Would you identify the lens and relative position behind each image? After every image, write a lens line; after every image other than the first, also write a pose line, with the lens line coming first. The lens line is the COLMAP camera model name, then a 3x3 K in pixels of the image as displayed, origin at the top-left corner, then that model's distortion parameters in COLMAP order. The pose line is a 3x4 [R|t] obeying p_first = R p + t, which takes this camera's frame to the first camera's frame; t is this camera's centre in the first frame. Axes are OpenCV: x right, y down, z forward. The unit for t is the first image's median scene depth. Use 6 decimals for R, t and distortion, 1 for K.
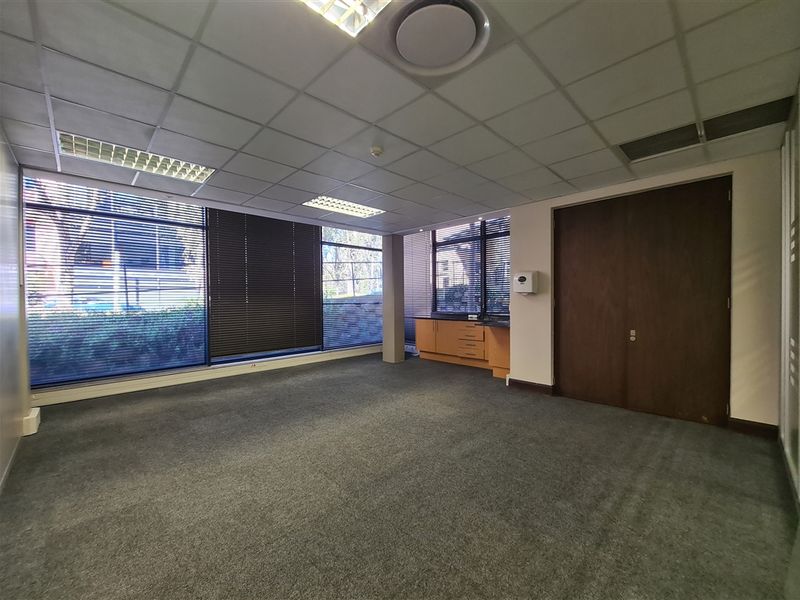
lens RADIAL K [[326.5, 0, 400.0], [0, 326.5, 300.0], [0, 0, 1]] dist [-0.001795, -0.000127]
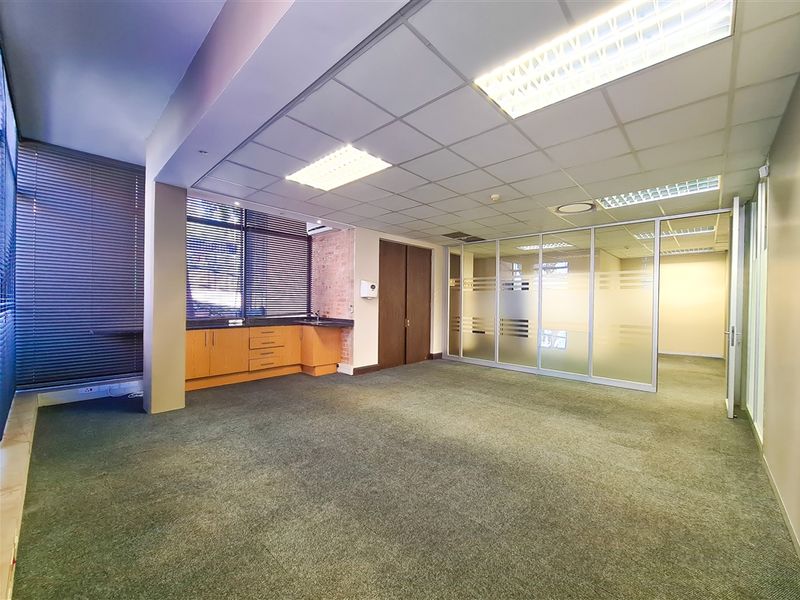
lens RADIAL K [[326.5, 0, 400.0], [0, 326.5, 300.0], [0, 0, 1]] dist [-0.001795, -0.000127]
pose [[-0.040189, 0.009174, 0.999150, -1.121864], [-0.007565, 0.999926, -0.009485, -0.000494], [-0.999163, -0.007940, -0.040117, 1.130438]]
